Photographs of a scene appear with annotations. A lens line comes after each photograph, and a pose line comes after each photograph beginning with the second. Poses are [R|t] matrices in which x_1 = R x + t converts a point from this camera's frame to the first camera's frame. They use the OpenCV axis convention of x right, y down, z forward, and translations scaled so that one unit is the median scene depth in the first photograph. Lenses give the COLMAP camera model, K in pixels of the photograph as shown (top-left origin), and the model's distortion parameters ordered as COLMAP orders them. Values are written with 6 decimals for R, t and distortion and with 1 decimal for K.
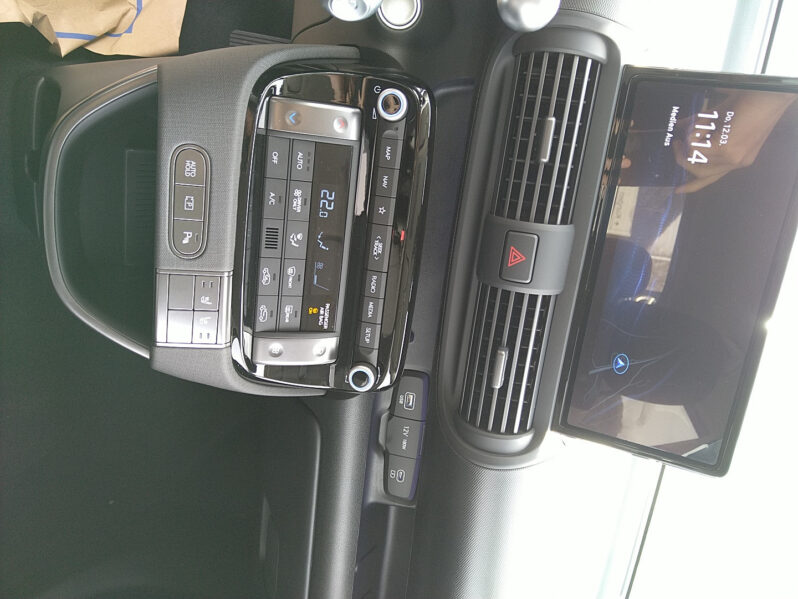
lens RADIAL K [[626.8, 0, 401.9], [0, 626.8, 302.3], [0, 0, 1]] dist [0.126538, -0.197257]
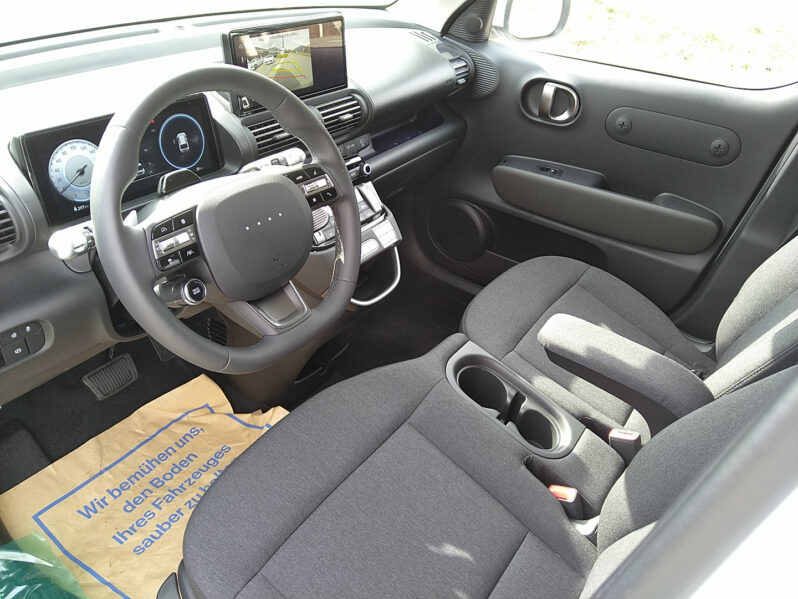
lens RADIAL K [[626.8, 0, 401.9], [0, 626.8, 302.3], [0, 0, 1]] dist [0.126538, -0.197257]
pose [[-0.395638, -0.842624, -0.365316, 0.376789], [0.675402, -0.536487, 0.505979, -1.424081], [-0.622337, -0.046550, 0.781364, -1.128706]]
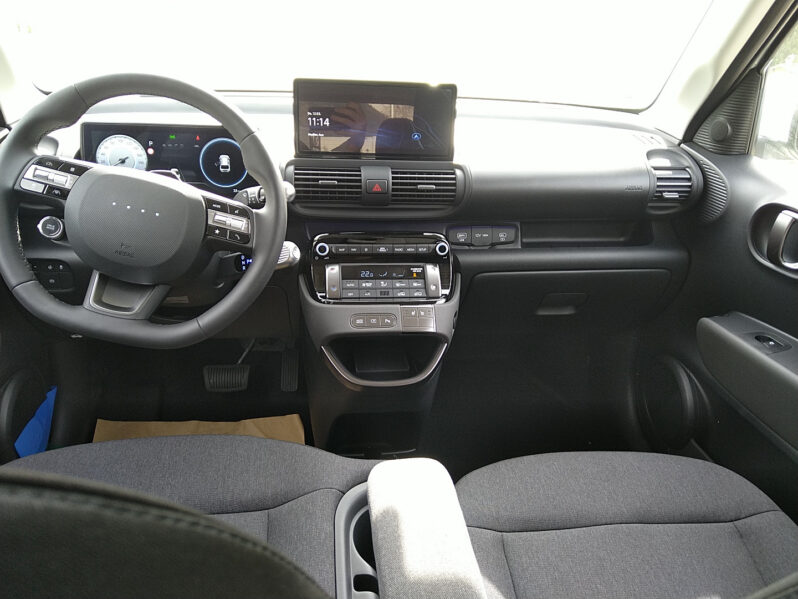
lens RADIAL K [[626.8, 0, 401.9], [0, 626.8, 302.3], [0, 0, 1]] dist [0.126538, -0.197257]
pose [[-0.145032, -0.985939, 0.083002, -0.432121], [0.983372, -0.152903, -0.097977, 0.177902], [0.109290, 0.067412, 0.991721, -1.243733]]
